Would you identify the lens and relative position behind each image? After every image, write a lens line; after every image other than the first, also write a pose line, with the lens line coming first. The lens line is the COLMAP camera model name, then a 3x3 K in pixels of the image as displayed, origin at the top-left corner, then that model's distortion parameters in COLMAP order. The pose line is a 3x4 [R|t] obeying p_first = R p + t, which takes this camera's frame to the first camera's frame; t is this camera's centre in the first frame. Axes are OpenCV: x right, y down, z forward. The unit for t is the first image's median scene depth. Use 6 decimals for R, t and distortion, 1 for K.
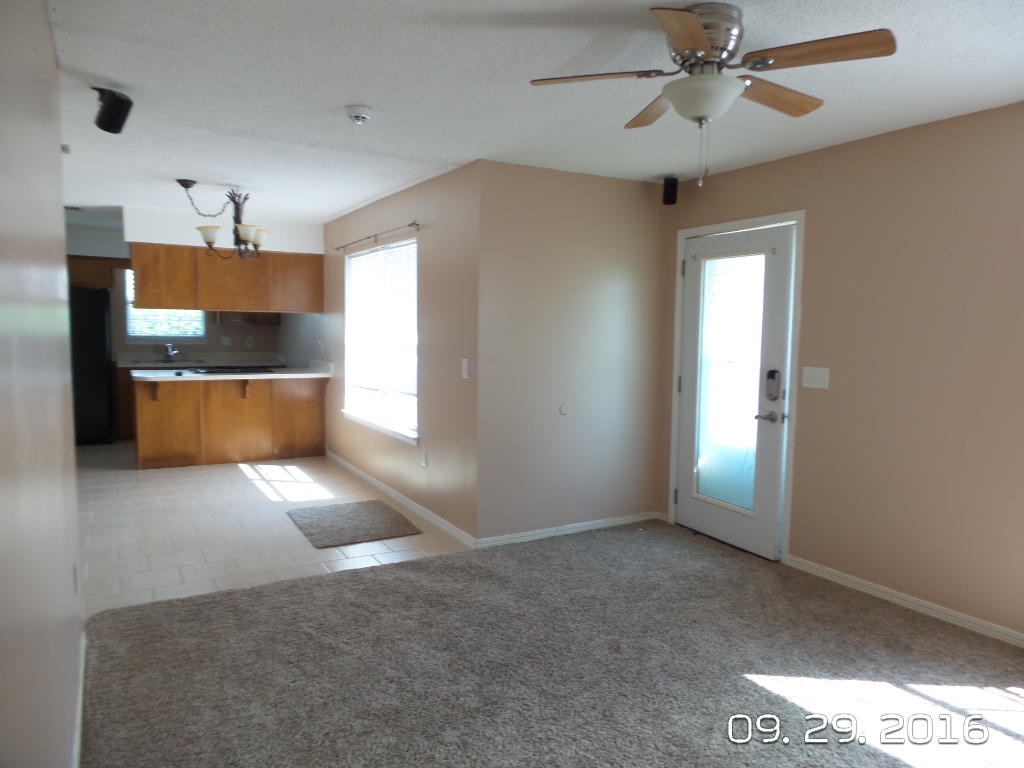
lens RADIAL K [[705.3, 0, 519.8], [0, 705.3, 390.9], [0, 0, 1]] dist [0.000031, -0.003273]
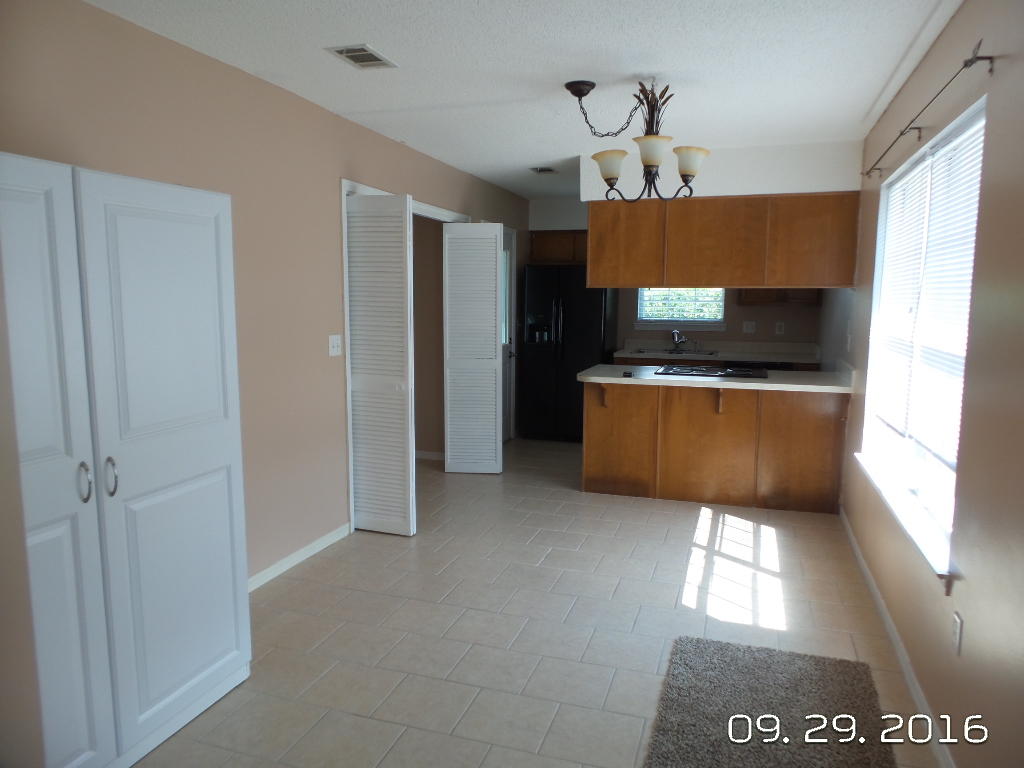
lens RADIAL K [[705.3, 0, 511.5], [0, 705.3, 389.2], [0, 0, 1]] dist [0.000031, -0.003273]
pose [[0.655932, 0.084108, -0.750119, -0.006311], [-0.062983, 0.996406, 0.056649, -0.041125], [0.752188, 0.010087, 0.658872, 0.402816]]
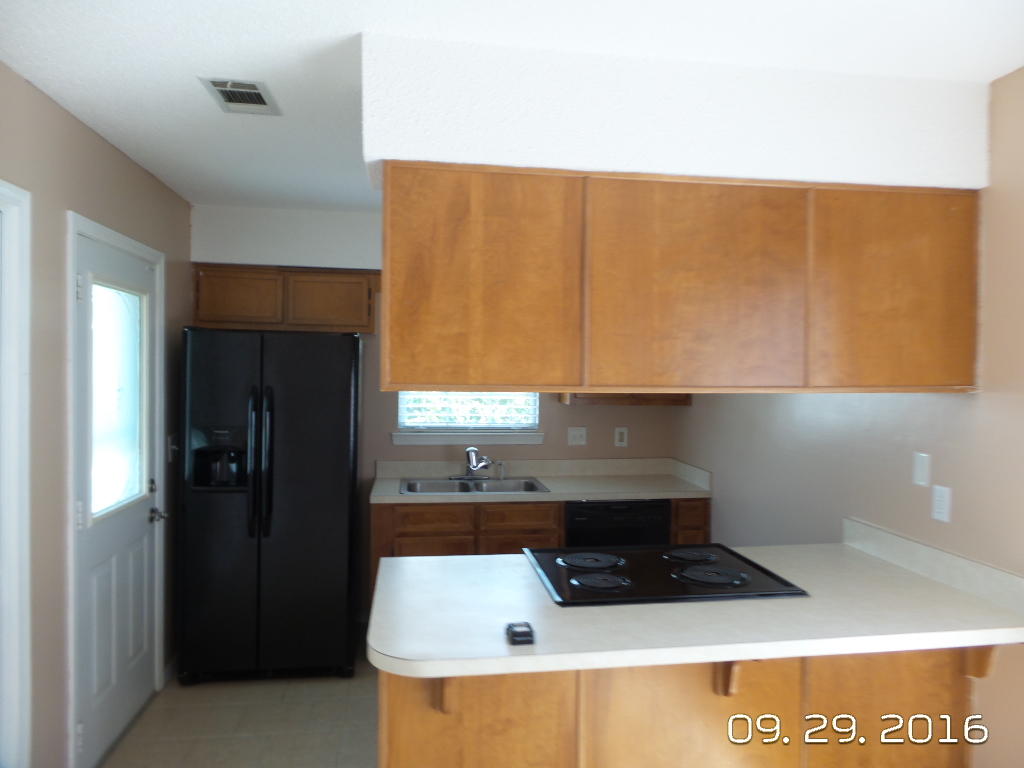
lens RADIAL K [[705.3, 0, 513.6], [0, 705.3, 389.7], [0, 0, 1]] dist [0.000031, -0.003273]
pose [[0.927510, 0.005344, -0.373761, -0.370863], [-0.031300, 0.997497, -0.063411, -0.094900], [0.372487, 0.070513, 0.925355, 0.715838]]
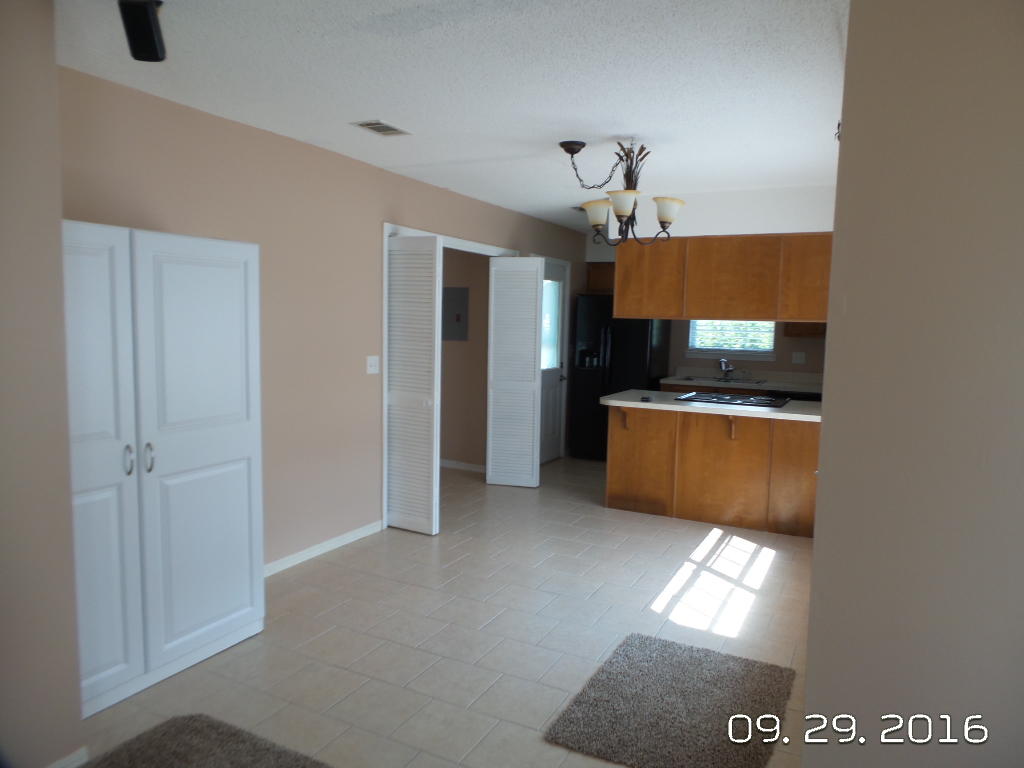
lens RADIAL K [[705.3, 0, 512.8], [0, 705.3, 388.6], [0, 0, 1]] dist [0.000031, -0.003273]
pose [[0.527669, 0.078790, -0.845788, 0.104232], [-0.091556, 0.995164, 0.035585, -0.048553], [0.844501, 0.058660, 0.532331, 0.431540]]
